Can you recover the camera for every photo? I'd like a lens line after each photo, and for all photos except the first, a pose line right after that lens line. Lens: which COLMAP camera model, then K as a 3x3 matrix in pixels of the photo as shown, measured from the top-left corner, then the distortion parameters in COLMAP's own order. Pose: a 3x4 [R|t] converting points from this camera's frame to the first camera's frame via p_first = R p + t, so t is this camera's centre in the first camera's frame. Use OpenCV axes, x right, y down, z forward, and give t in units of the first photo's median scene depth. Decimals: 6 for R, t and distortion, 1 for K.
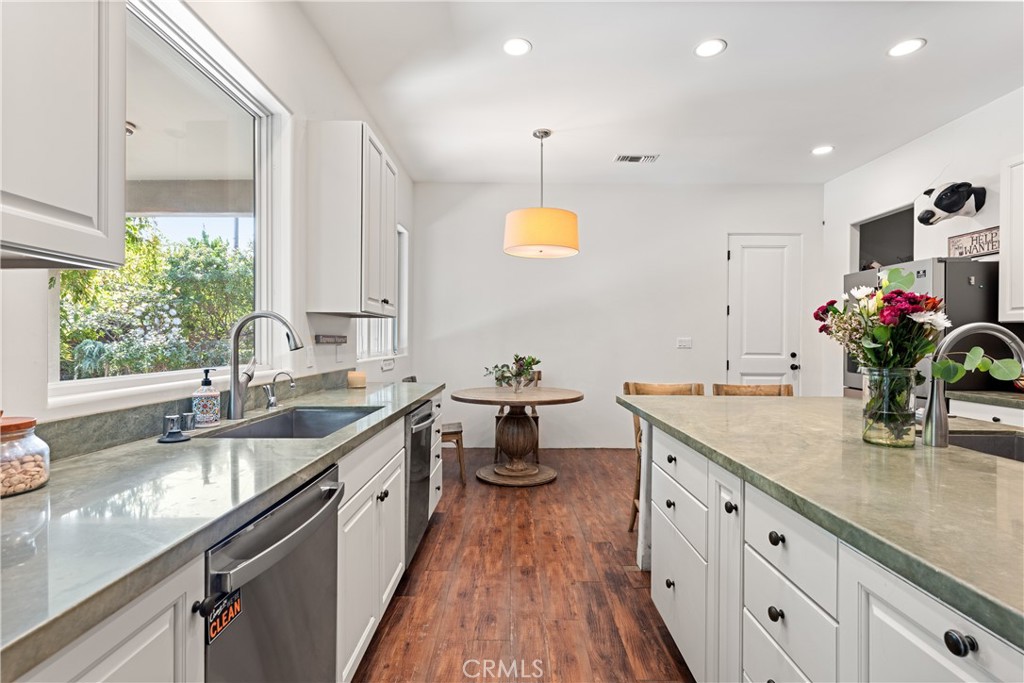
lens RADIAL K [[493.3, 0, 512.0], [0, 493.3, 341.5], [0, 0, 1]] dist [0.003424, -0.001959]
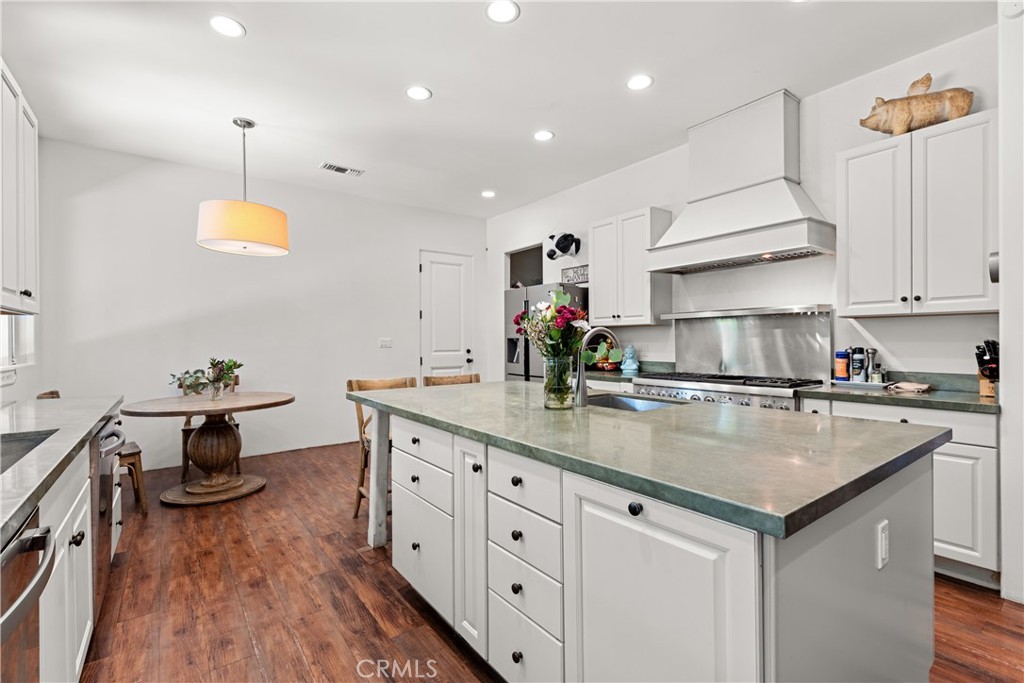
lens RADIAL K [[459.4, 0, 512.0], [0, 459.4, 341.5], [0, 0, 1]] dist [-0.000431, -0.000154]
pose [[0.796306, -0.012418, 0.604767, -0.106546], [0.012917, 0.999910, 0.003525, -0.000118], [-0.604757, 0.005005, 0.796395, -0.011915]]
